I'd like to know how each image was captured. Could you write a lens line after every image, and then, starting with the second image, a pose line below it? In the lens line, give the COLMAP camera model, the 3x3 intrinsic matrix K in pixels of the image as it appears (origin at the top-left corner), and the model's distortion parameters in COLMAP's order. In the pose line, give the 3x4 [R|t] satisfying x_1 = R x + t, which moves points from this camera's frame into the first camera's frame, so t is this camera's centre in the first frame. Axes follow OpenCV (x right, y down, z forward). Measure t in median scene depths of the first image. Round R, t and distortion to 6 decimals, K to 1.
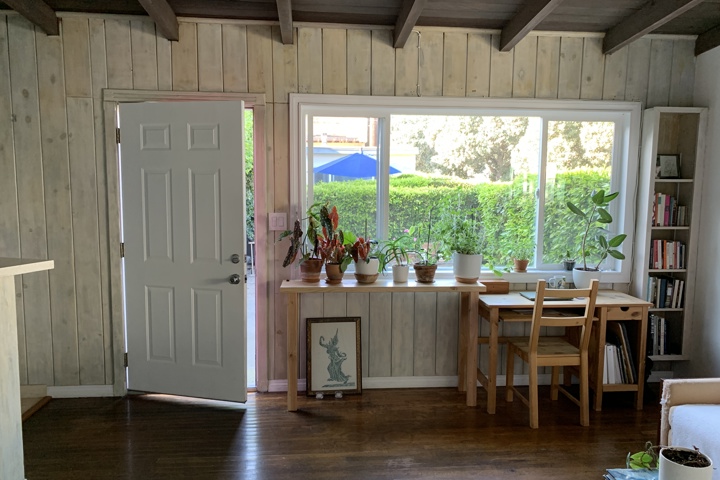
lens RADIAL K [[546.5, 0, 360.0], [0, 546.5, 240.0], [0, 0, 1]] dist [0.002440, 0.002420]
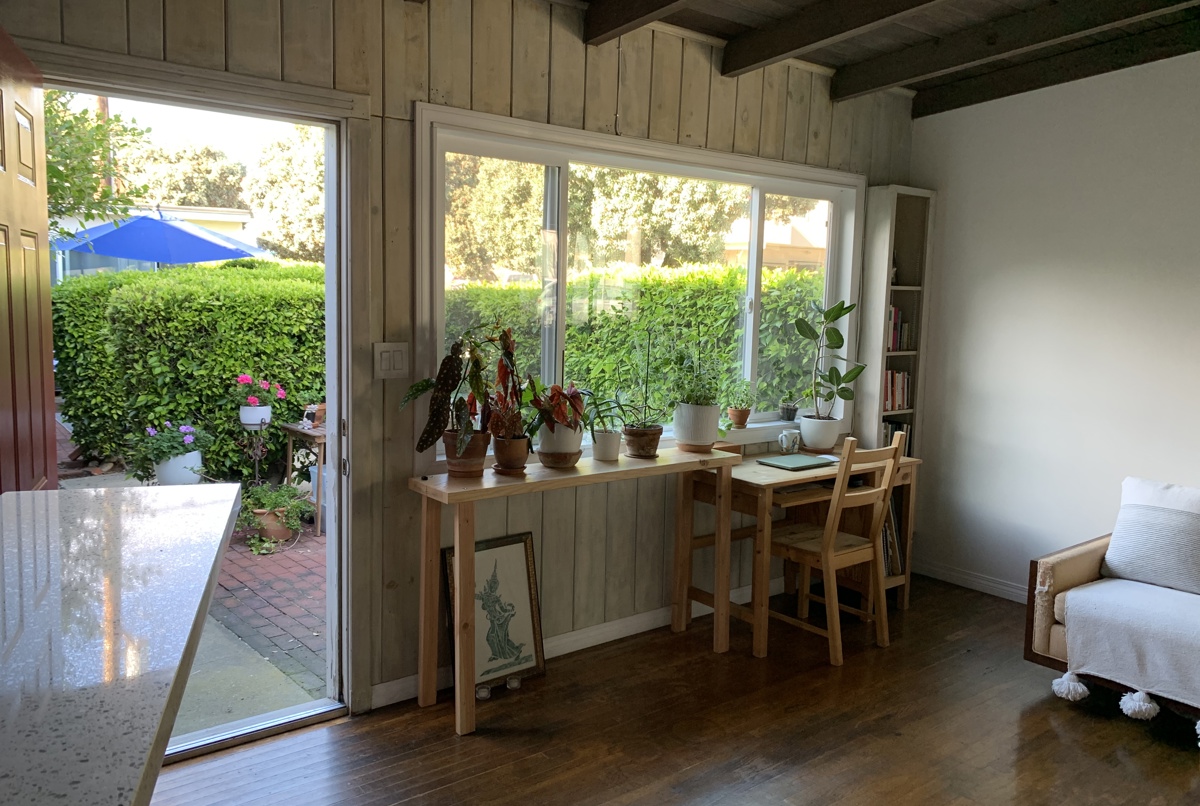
lens RADIAL K [[908.3, 0, 597.8], [0, 908.3, 388.3], [0, 0, 1]] dist [0.006085, -0.009789]
pose [[0.834621, -0.047080, 0.548809, -0.438119], [0.037015, 0.998882, 0.029397, -0.026451], [-0.549580, -0.004221, 0.835430, 0.213926]]
